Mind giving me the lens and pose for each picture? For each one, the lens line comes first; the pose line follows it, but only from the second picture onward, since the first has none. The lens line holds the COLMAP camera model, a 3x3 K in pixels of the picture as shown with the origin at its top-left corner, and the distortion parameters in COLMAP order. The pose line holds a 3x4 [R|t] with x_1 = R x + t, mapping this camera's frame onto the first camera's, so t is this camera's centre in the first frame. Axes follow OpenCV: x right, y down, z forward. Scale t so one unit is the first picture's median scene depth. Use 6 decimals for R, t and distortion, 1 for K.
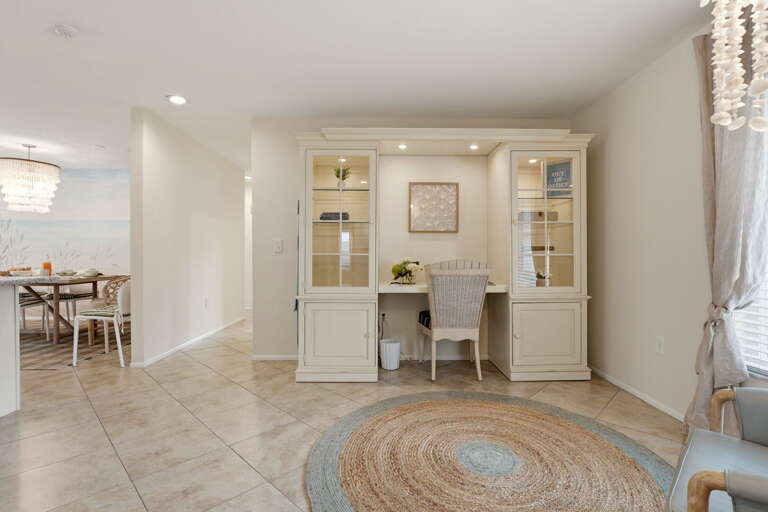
lens RADIAL K [[351.2, 0, 379.0], [0, 351.2, 255.2], [0, 0, 1]] dist [-0.014376, -0.000356]
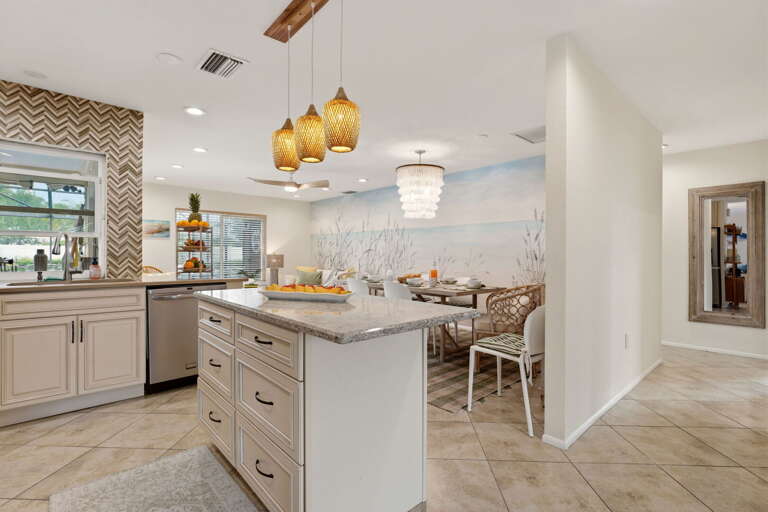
lens RADIAL K [[351.2, 0, 388.7], [0, 351.2, 255.4], [0, 0, 1]] dist [-0.014376, -0.000356]
pose [[0.662482, 0.001915, -0.749075, -0.315422], [-0.006276, 0.999976, -0.002994, -0.014701], [0.749052, 0.006685, 0.662478, 0.265153]]
